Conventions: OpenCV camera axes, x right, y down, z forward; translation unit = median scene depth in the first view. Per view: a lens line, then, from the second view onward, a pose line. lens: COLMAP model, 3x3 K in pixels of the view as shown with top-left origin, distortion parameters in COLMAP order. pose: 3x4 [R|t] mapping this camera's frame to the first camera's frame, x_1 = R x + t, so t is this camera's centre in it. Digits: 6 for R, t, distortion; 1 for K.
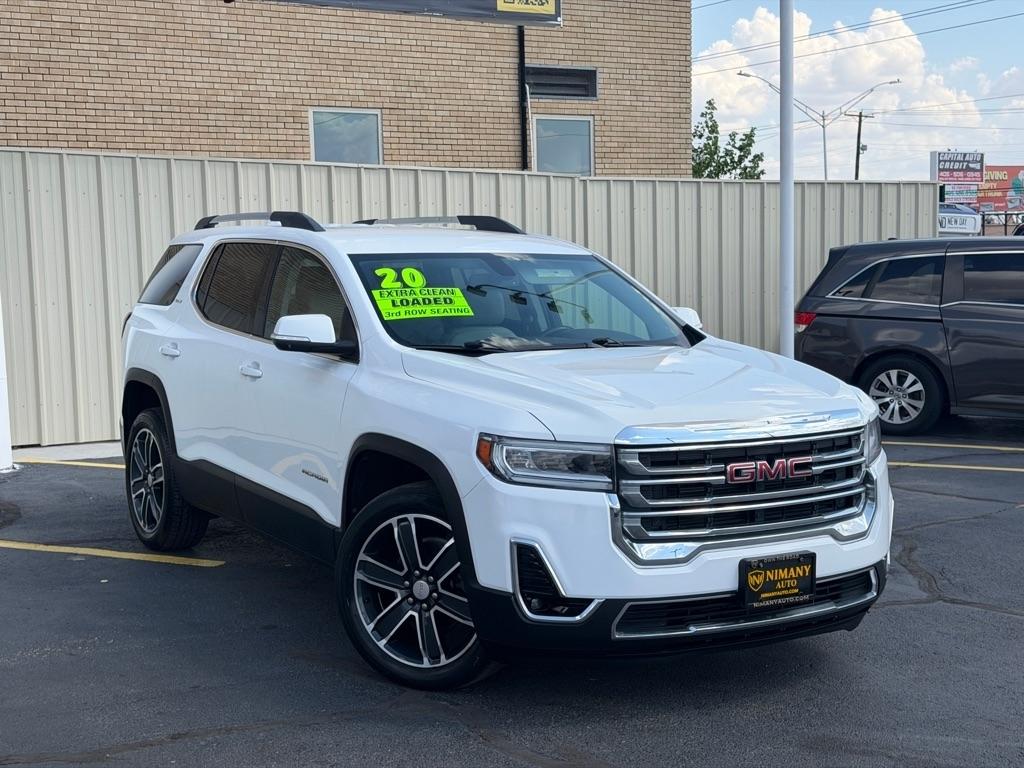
lens RADIAL K [[1421.0, 0, 510.3], [0, 1421.0, 393.2], [0, 0, 1]] dist [0.096034, 0.000000]
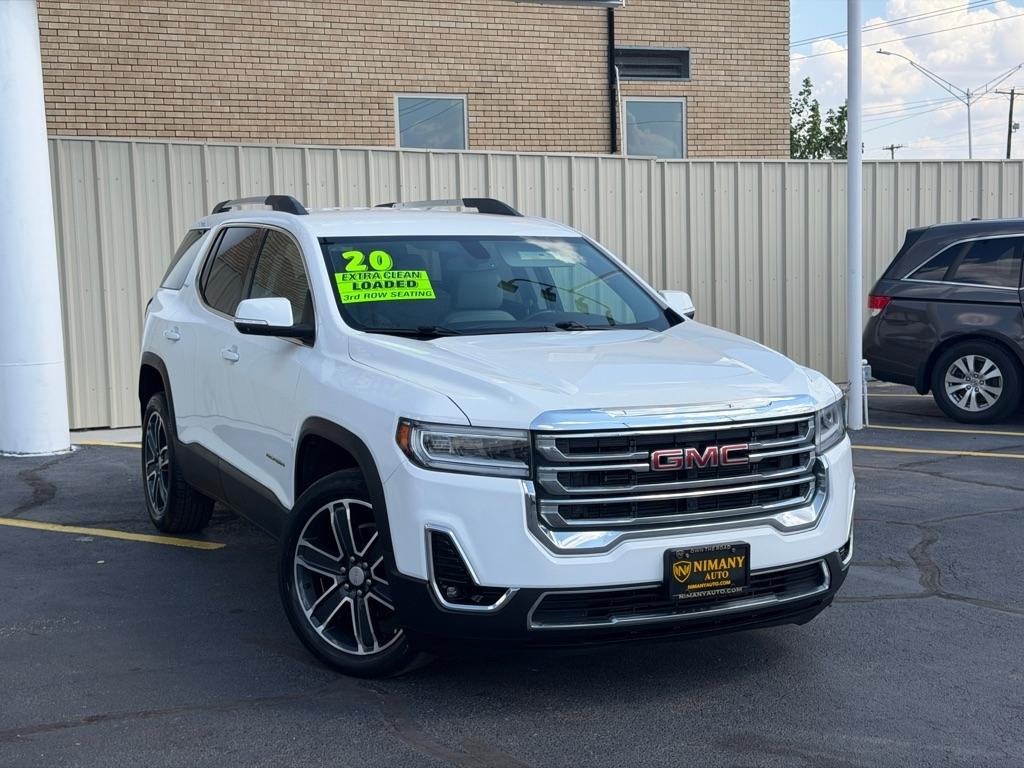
lens RADIAL K [[1421.0, 0, 524.1], [0, 1421.0, 384.1], [0, 0, 1]] dist [0.096034, 0.000000]
pose [[0.995691, 0.003668, -0.092665, 0.129068], [-0.003321, 0.999987, 0.003894, 0.000544], [0.092678, -0.003570, 0.995690, 0.023104]]
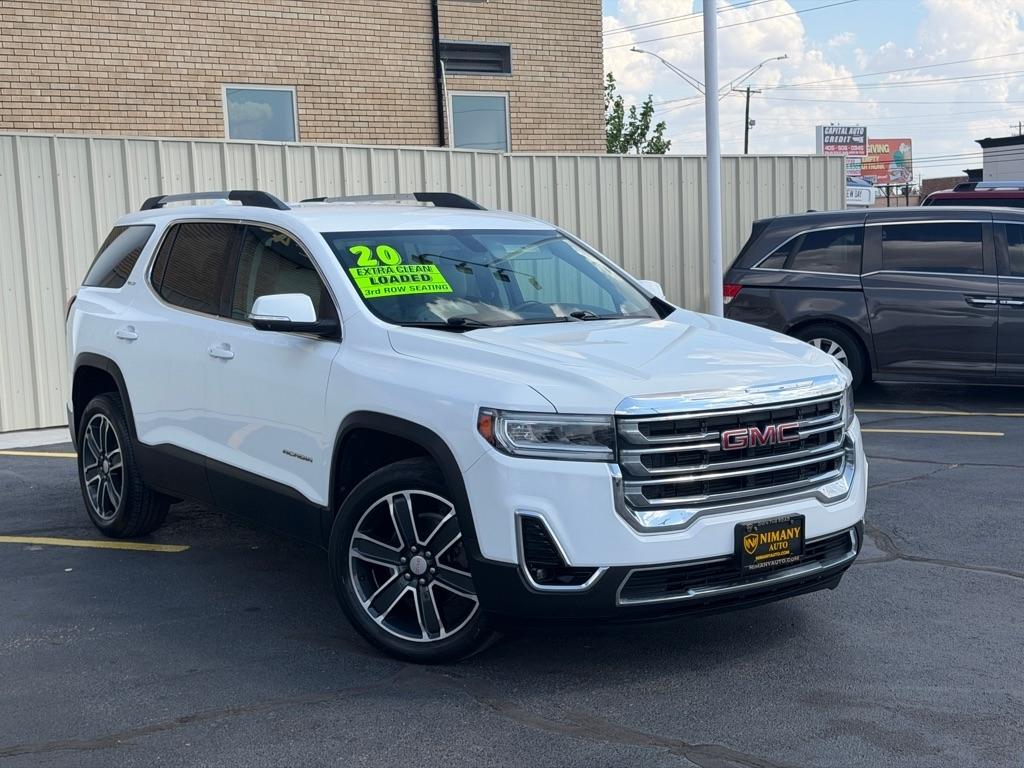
lens RADIAL K [[1421.0, 0, 530.6], [0, 1421.0, 393.9], [0, 0, 1]] dist [0.096034, 0.000000]
pose [[0.995904, -0.025422, 0.086772, -0.060568], [0.024010, 0.999562, 0.017275, 0.001371], [-0.087173, -0.015121, 0.996078, -0.007078]]
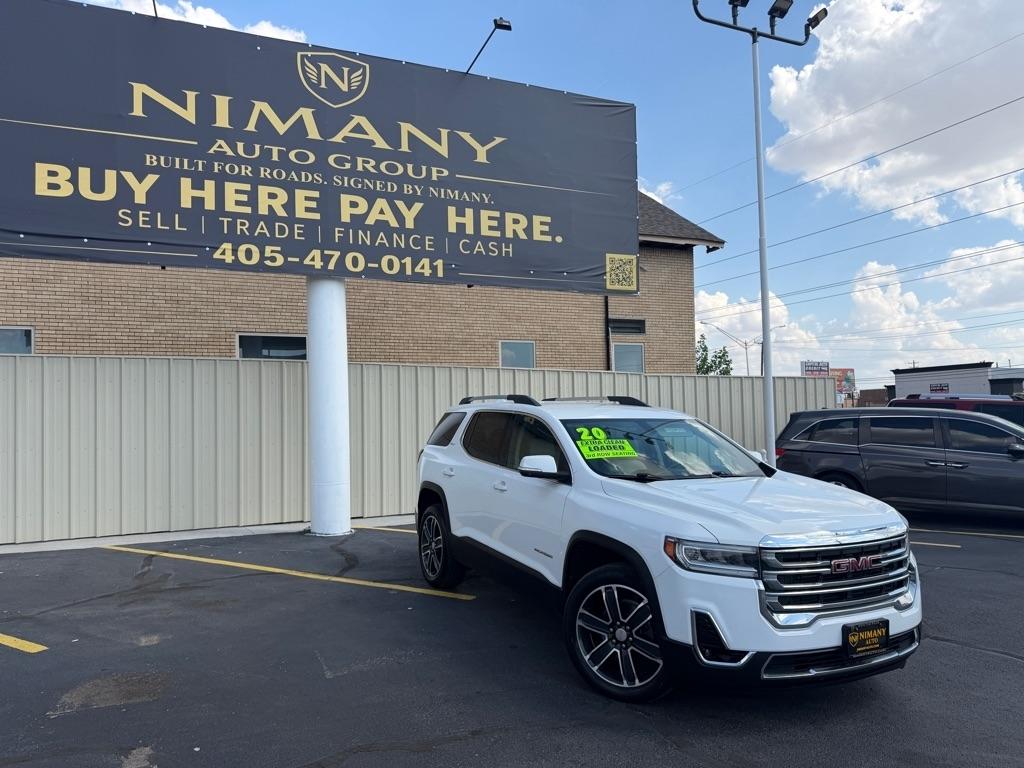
lens RADIAL K [[711.8, 0, 507.2], [0, 711.8, 376.0], [0, 0, 1]] dist [0.048822, -0.082148]
pose [[0.994977, -0.003667, -0.100042, -0.095918], [-0.011160, 0.989036, -0.147250, -0.023721], [0.099485, 0.147627, 0.984027, 0.149527]]
